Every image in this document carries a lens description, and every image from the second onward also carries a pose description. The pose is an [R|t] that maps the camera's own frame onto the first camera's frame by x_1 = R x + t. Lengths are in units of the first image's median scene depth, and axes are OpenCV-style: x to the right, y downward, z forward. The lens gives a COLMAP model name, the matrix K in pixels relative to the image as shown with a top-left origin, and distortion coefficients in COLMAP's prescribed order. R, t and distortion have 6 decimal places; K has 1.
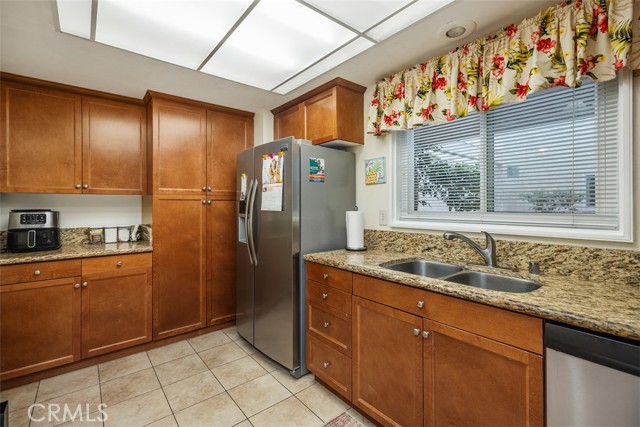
lens RADIAL K [[285.5, 0, 319.4], [0, 285.5, 205.8], [0, 0, 1]] dist [0.002374, -0.000215]
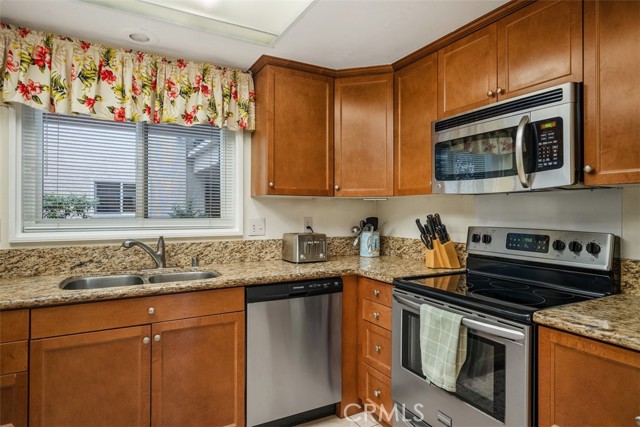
lens RADIAL K [[369.0, 0, 319.3], [0, 369.0, 212.0], [0, 0, 1]] dist [0.001919, 0.000341]
pose [[0.178329, 0.002328, 0.983968, -0.572840], [-0.001863, 0.999996, -0.002028, -0.000030], [-0.983969, -0.001472, 0.178332, 0.131603]]
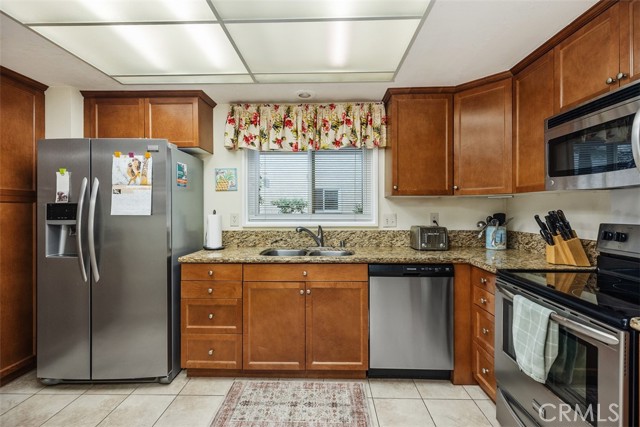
lens RADIAL K [[289.7, 0, 319.3], [0, 289.7, 211.0], [0, 0, 1]] dist [0.002376, -0.000027]
pose [[0.655550, -0.004796, 0.755137, -0.544661], [0.001443, 0.999986, 0.005099, 0.000190], [-0.755150, -0.002253, 0.655548, -0.061040]]
